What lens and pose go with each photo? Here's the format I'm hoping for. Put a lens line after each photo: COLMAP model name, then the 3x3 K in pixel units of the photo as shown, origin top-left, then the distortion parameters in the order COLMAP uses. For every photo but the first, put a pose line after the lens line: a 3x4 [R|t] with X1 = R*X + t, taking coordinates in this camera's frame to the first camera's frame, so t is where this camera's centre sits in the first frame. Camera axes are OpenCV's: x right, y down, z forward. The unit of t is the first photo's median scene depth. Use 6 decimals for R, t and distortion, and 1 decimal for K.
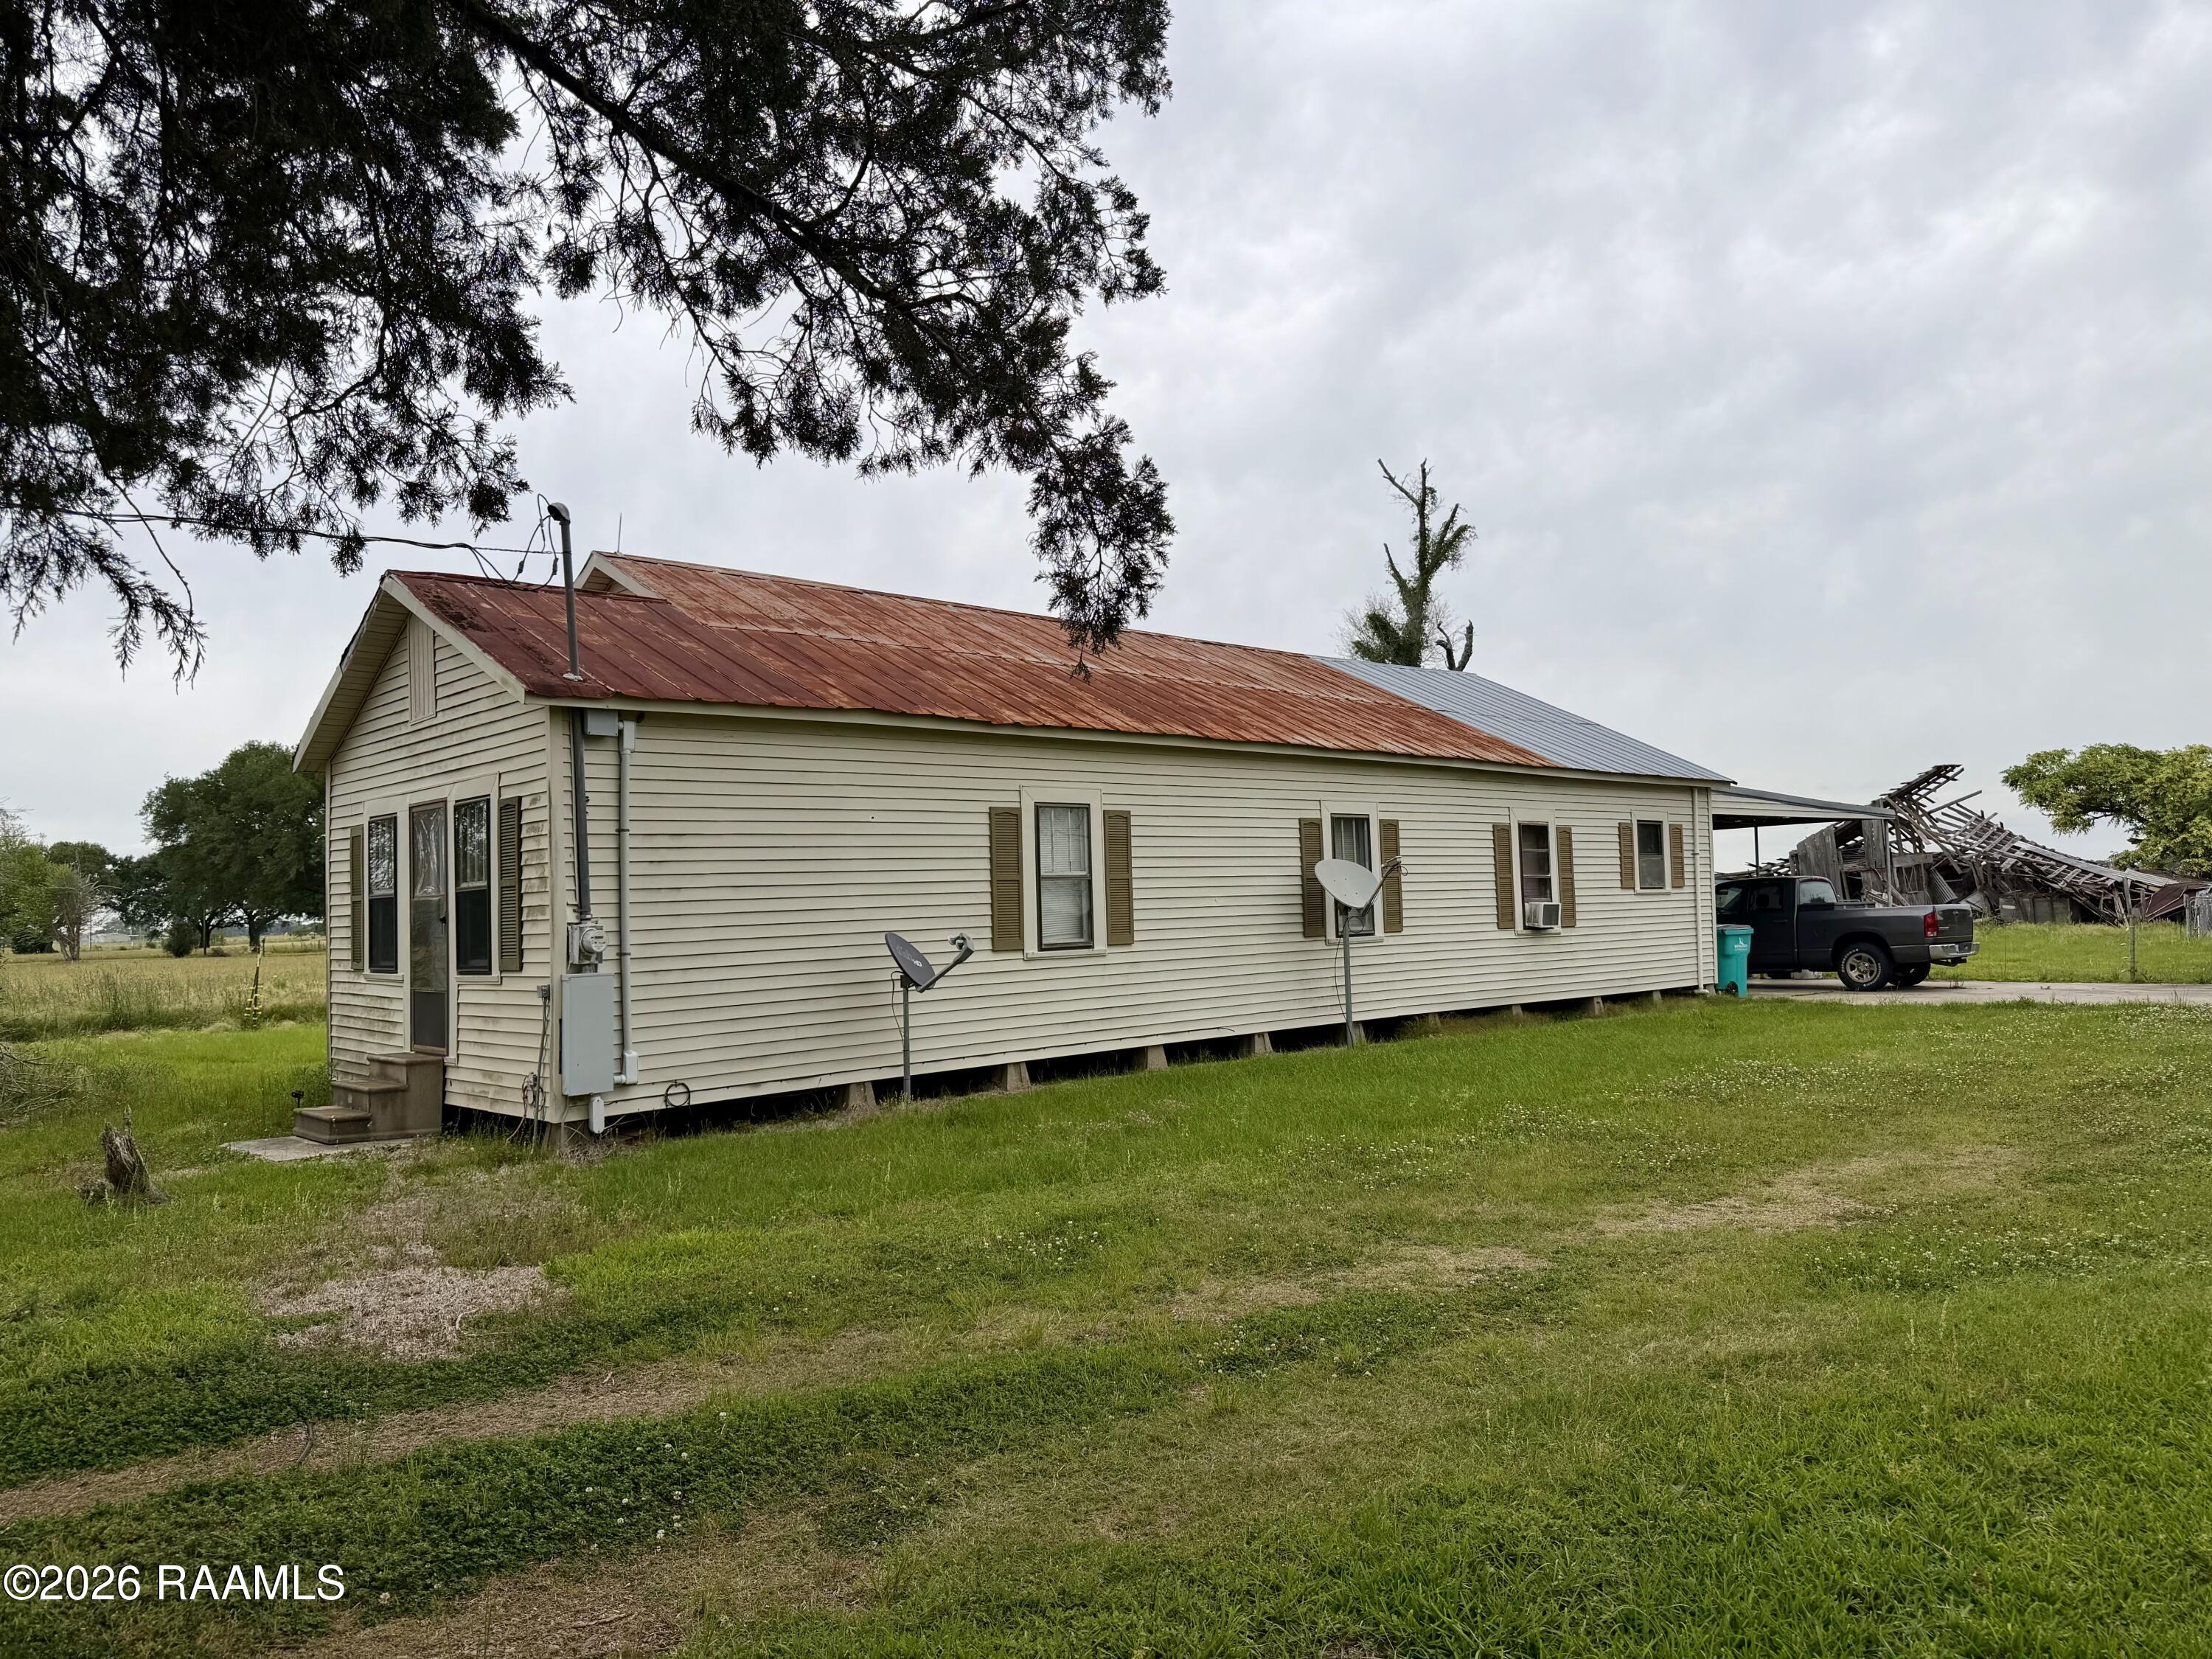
lens RADIAL K [[1570.7, 0, 1103.7], [0, 1570.7, 836.7], [0, 0, 1]] dist [0.057040, -0.040534]
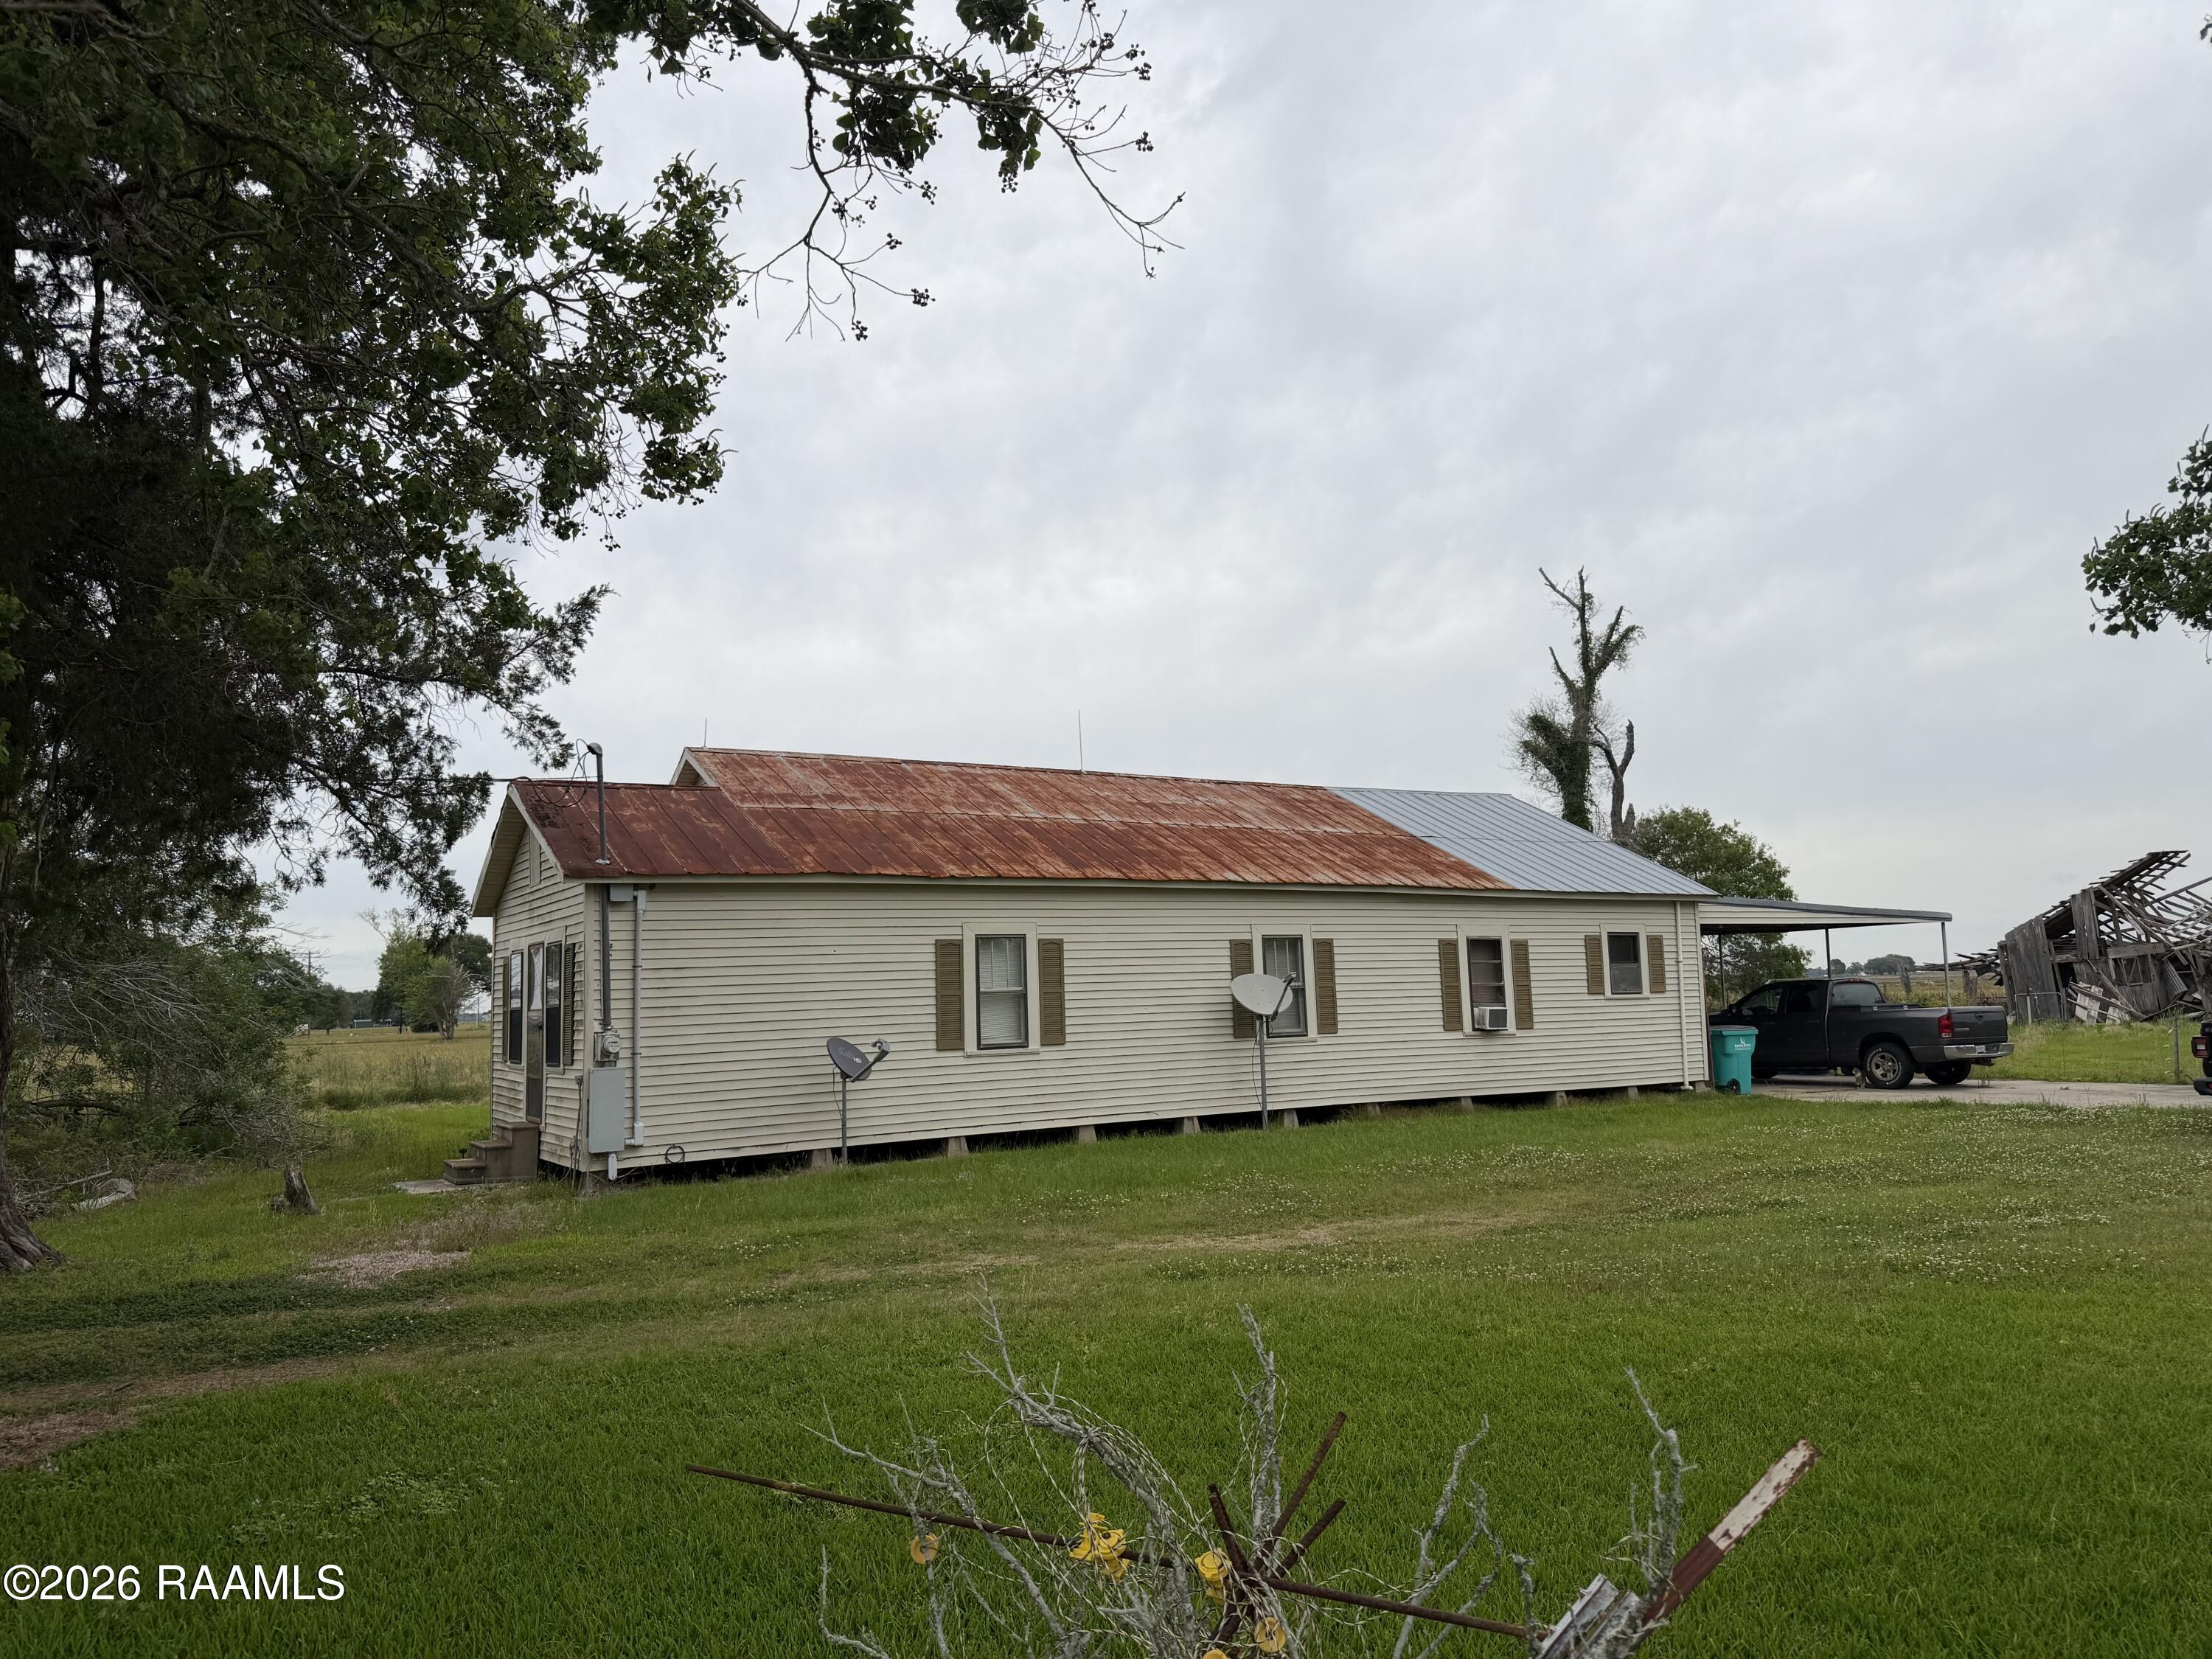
lens RADIAL K [[1570.7, 0, 1086.9], [0, 1570.7, 826.9], [0, 0, 1]] dist [0.057040, -0.040534]
pose [[0.978638, -0.021149, -0.204498, 0.269968], [0.009424, 0.998264, -0.058138, -0.029986], [0.205373, 0.054969, 0.977139, -0.222726]]
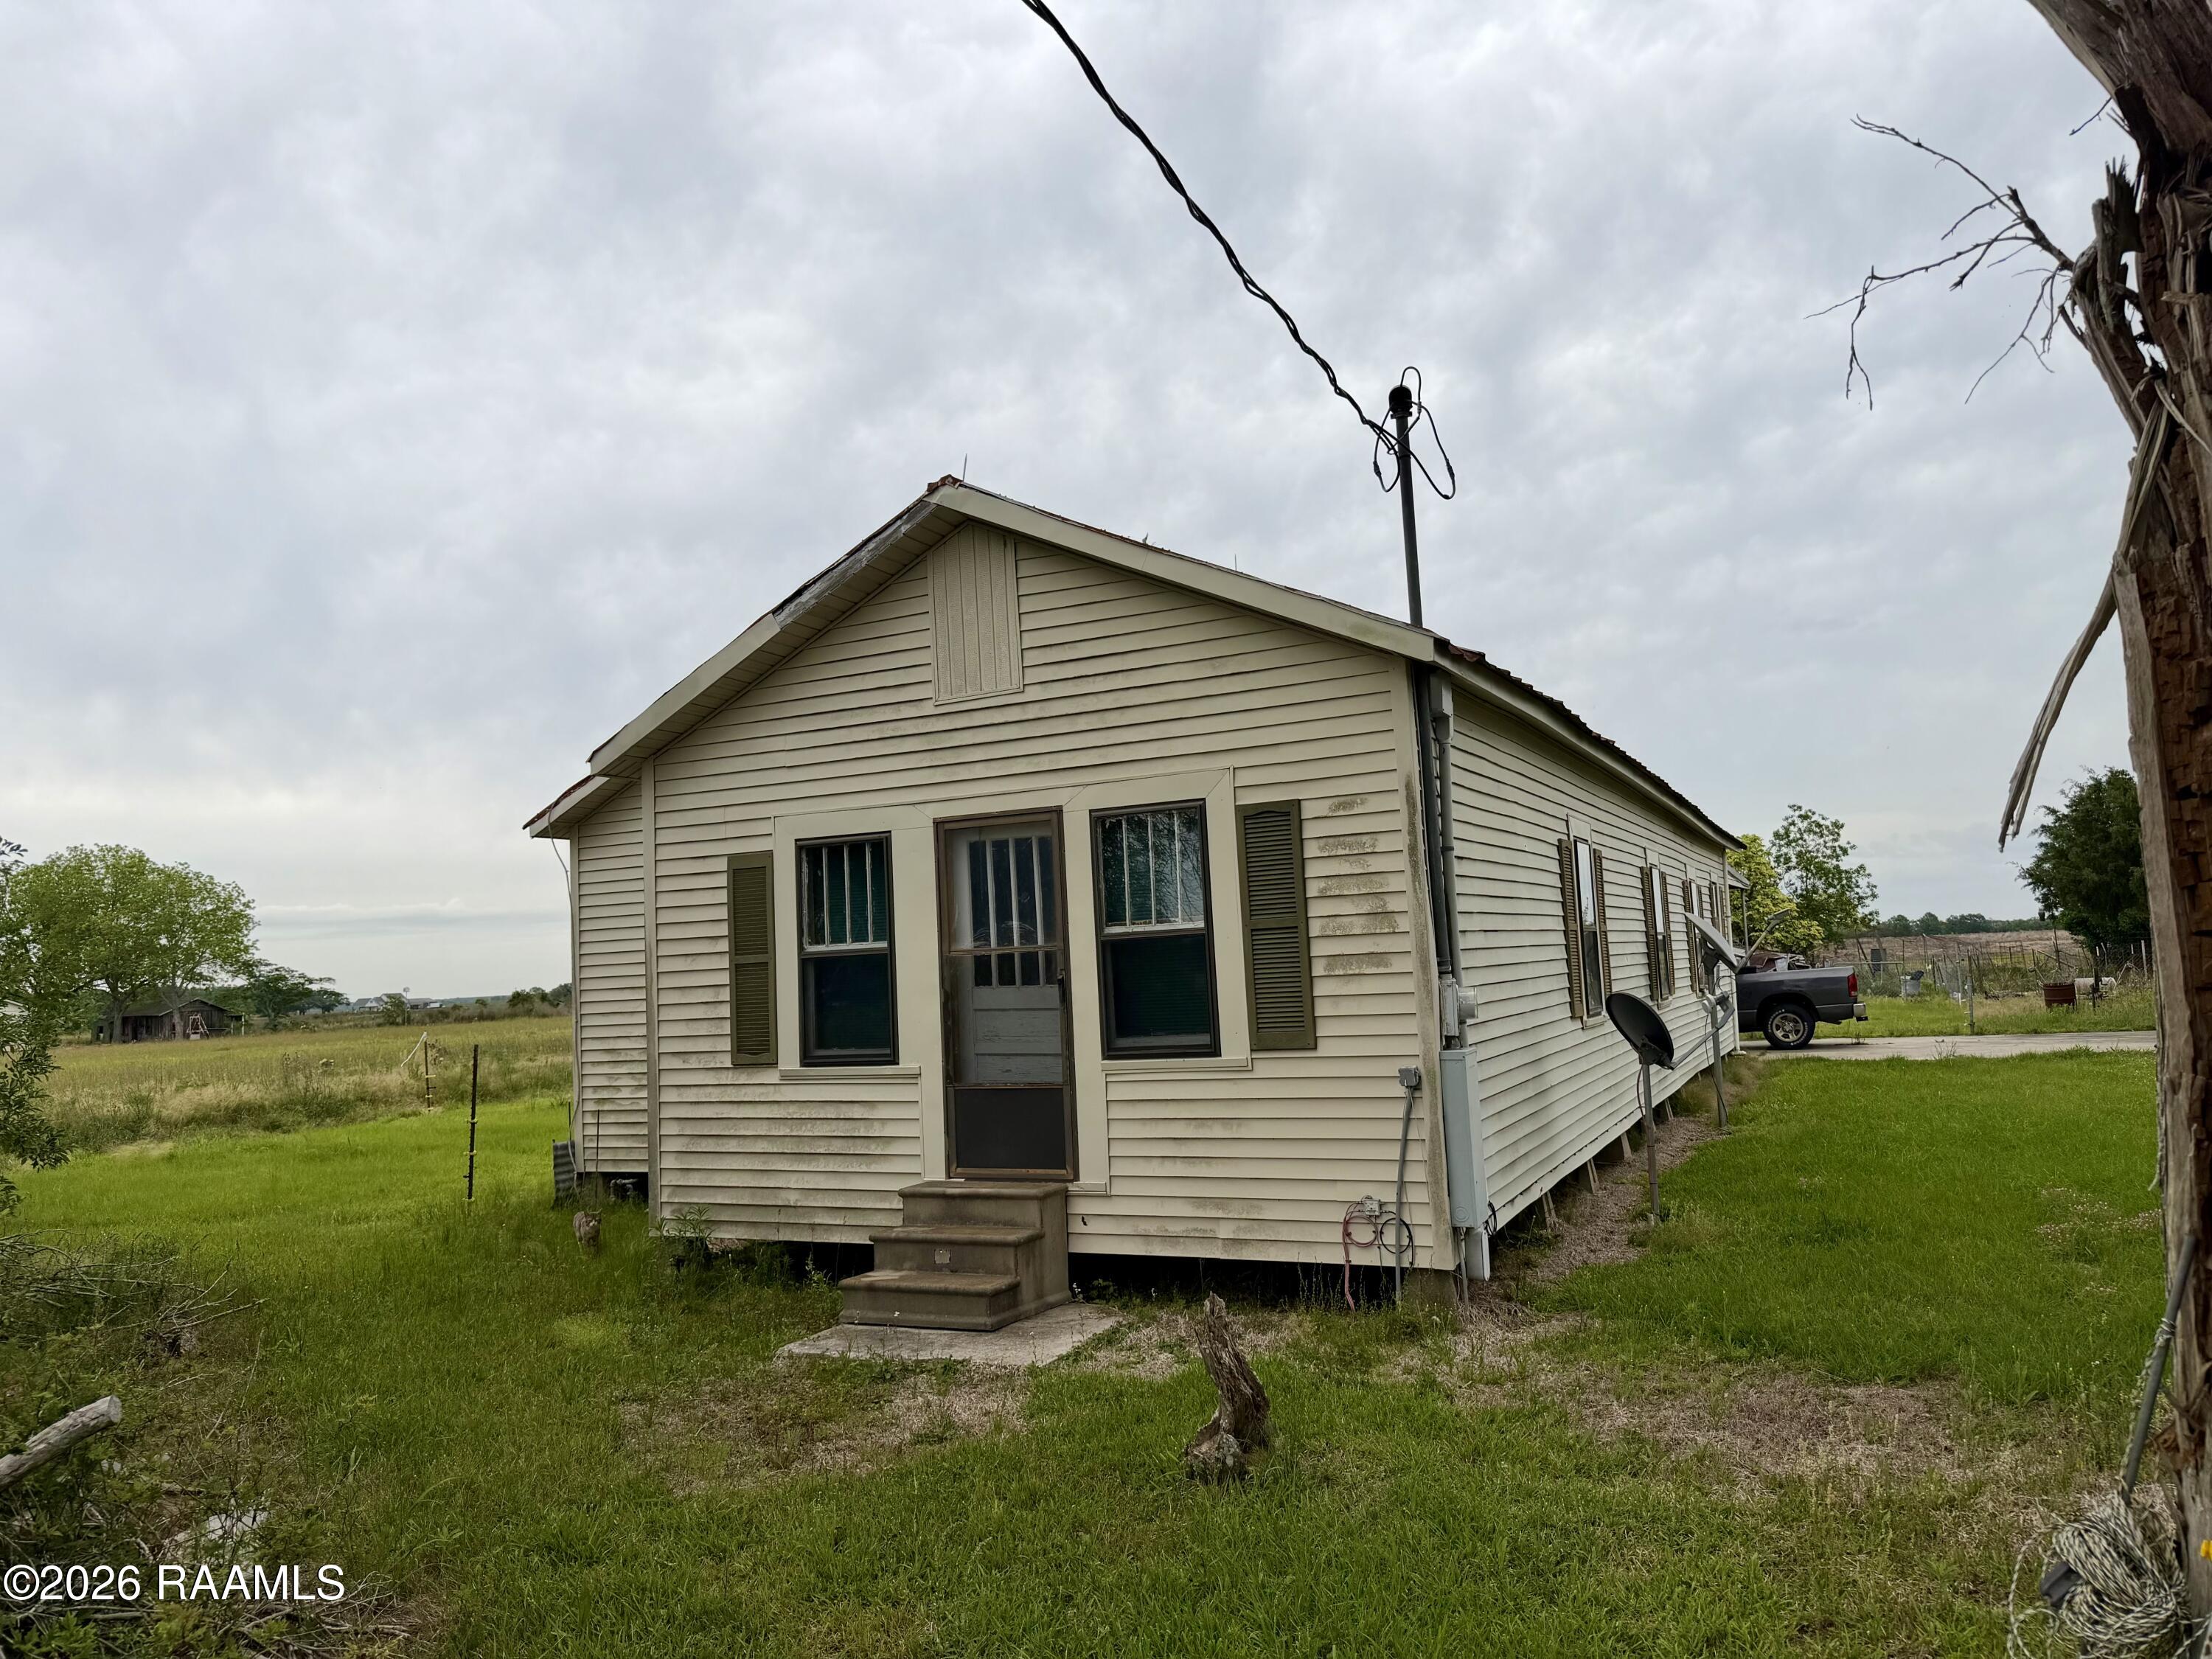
lens RADIAL K [[1570.7, 0, 1100.4], [0, 1570.7, 841.6], [0, 0, 1]] dist [0.057040, -0.040534]
pose [[0.934163, 0.018540, 0.356365, -0.489604], [-0.000376, 0.998700, -0.050970, 0.020146], [-0.356847, 0.047480, 0.932956, 0.267780]]
